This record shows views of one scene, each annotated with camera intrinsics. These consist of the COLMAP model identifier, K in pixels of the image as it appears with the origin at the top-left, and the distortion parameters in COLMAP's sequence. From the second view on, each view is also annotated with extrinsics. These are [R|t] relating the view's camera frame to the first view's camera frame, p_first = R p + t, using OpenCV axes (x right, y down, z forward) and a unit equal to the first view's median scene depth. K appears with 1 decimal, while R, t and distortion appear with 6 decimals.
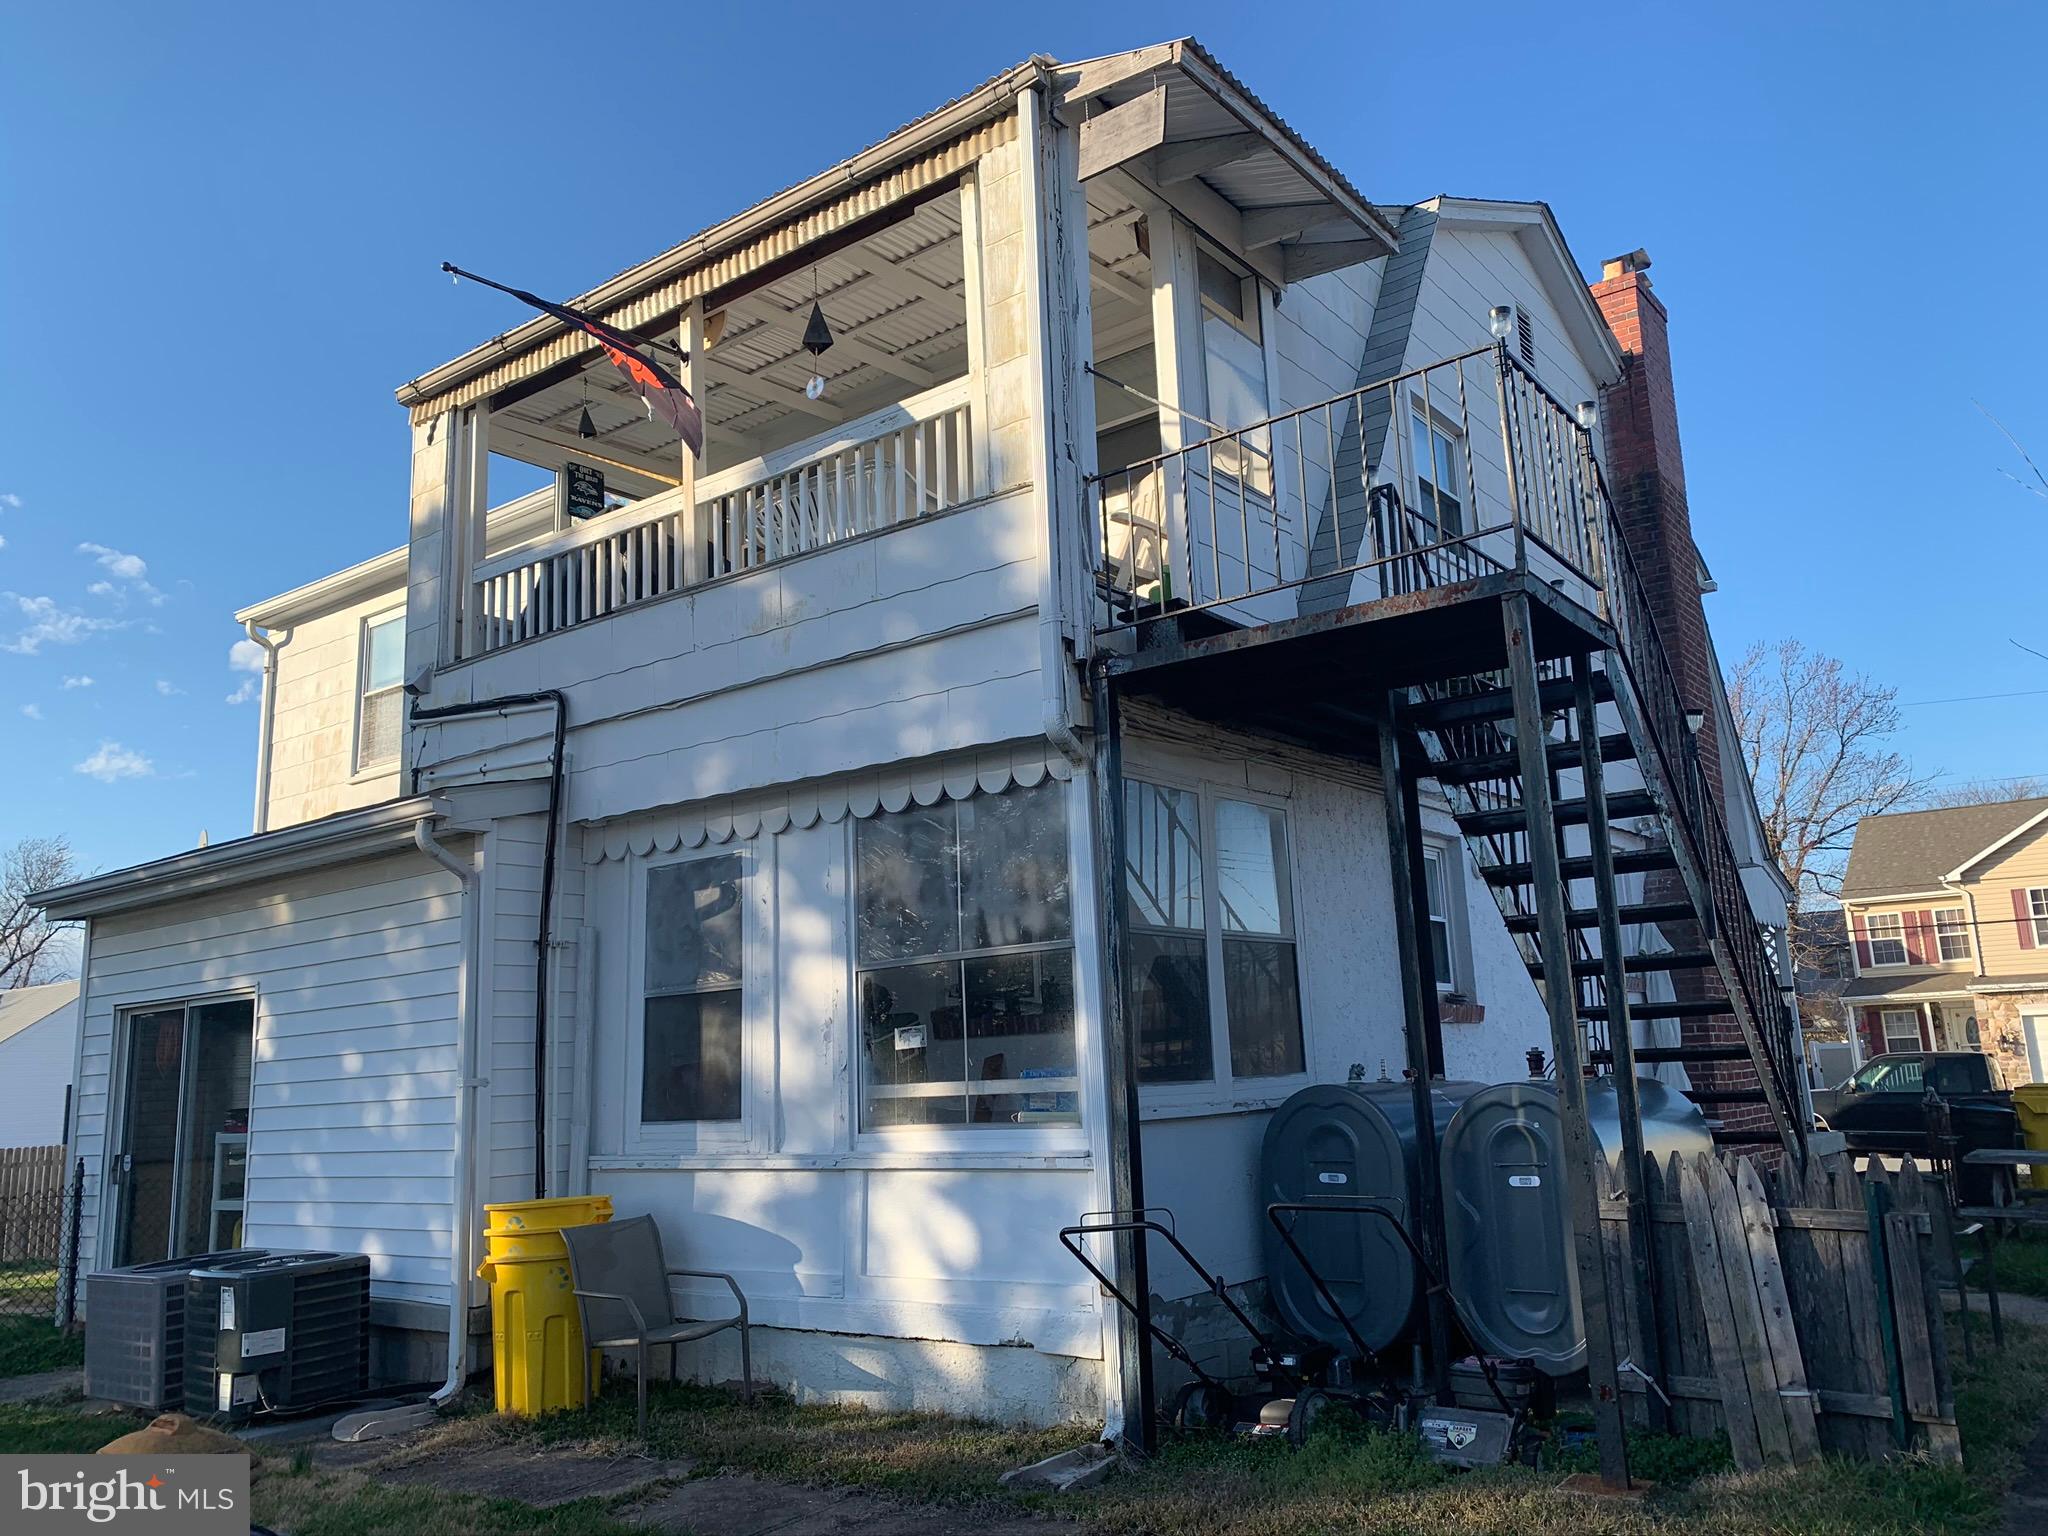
lens RADIAL K [[1577.7, 0, 1026.1], [0, 1577.7, 739.6], [0, 0, 1]] dist [0.089691, -0.109418]
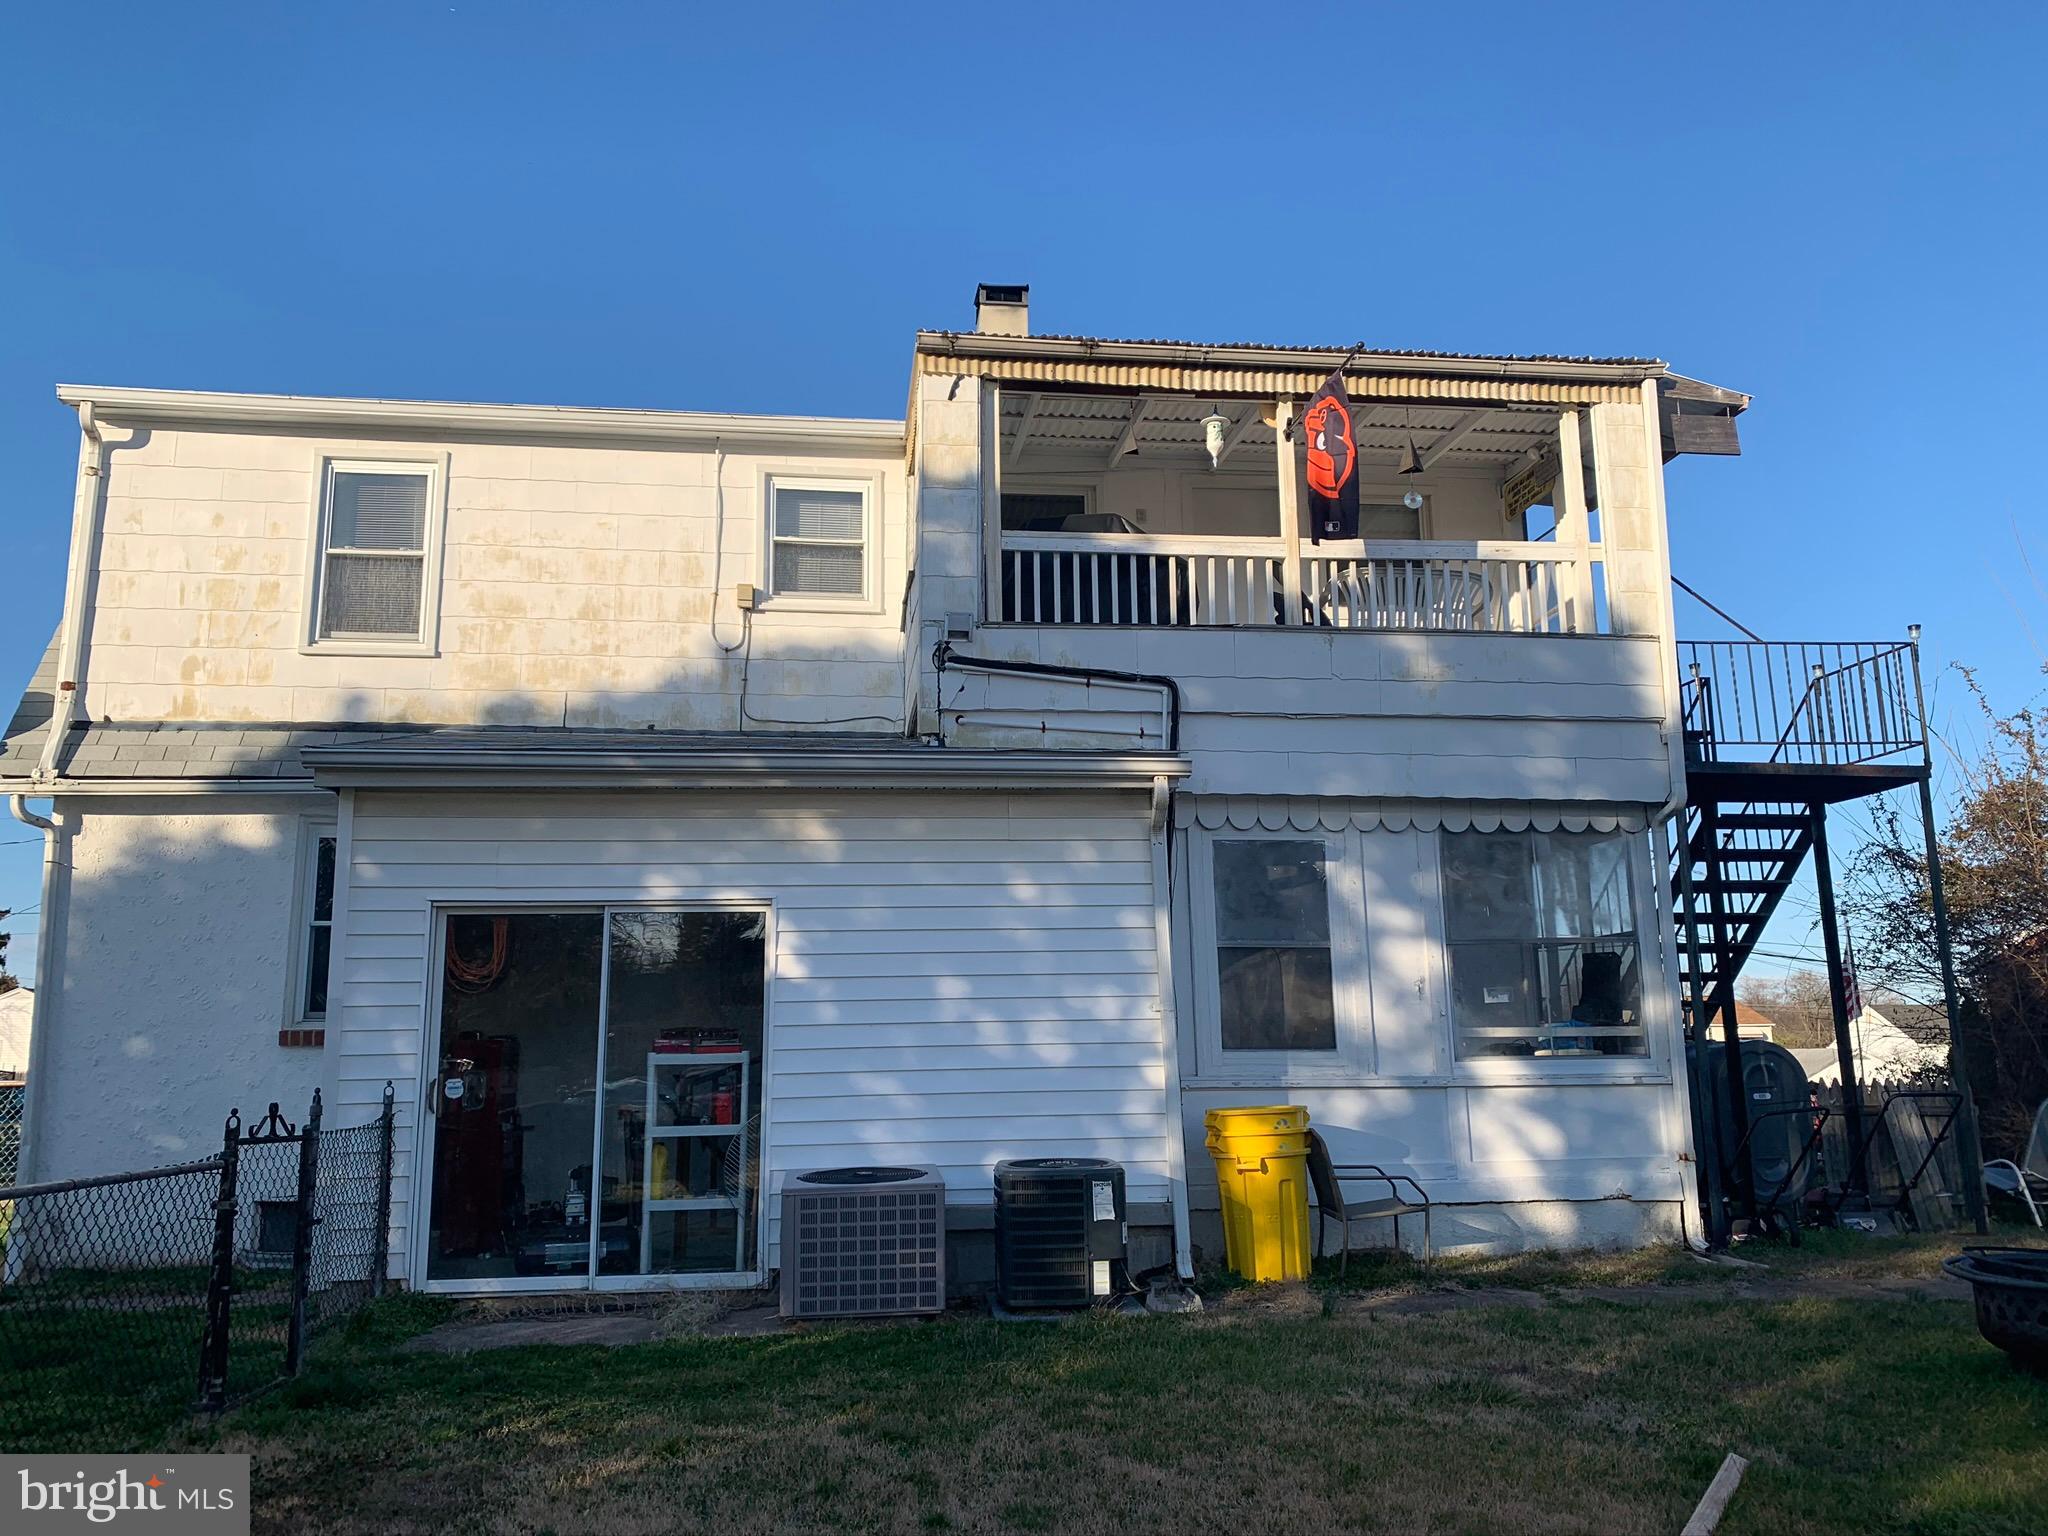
lens RADIAL K [[1577.7, 0, 1026.1], [0, 1577.7, 739.6], [0, 0, 1]] dist [0.089691, -0.109418]
pose [[0.705437, 0.169970, 0.688090, -1.208492], [-0.161590, 0.983821, -0.077357, 0.125294], [-0.690106, -0.056618, 0.721490, 0.250780]]
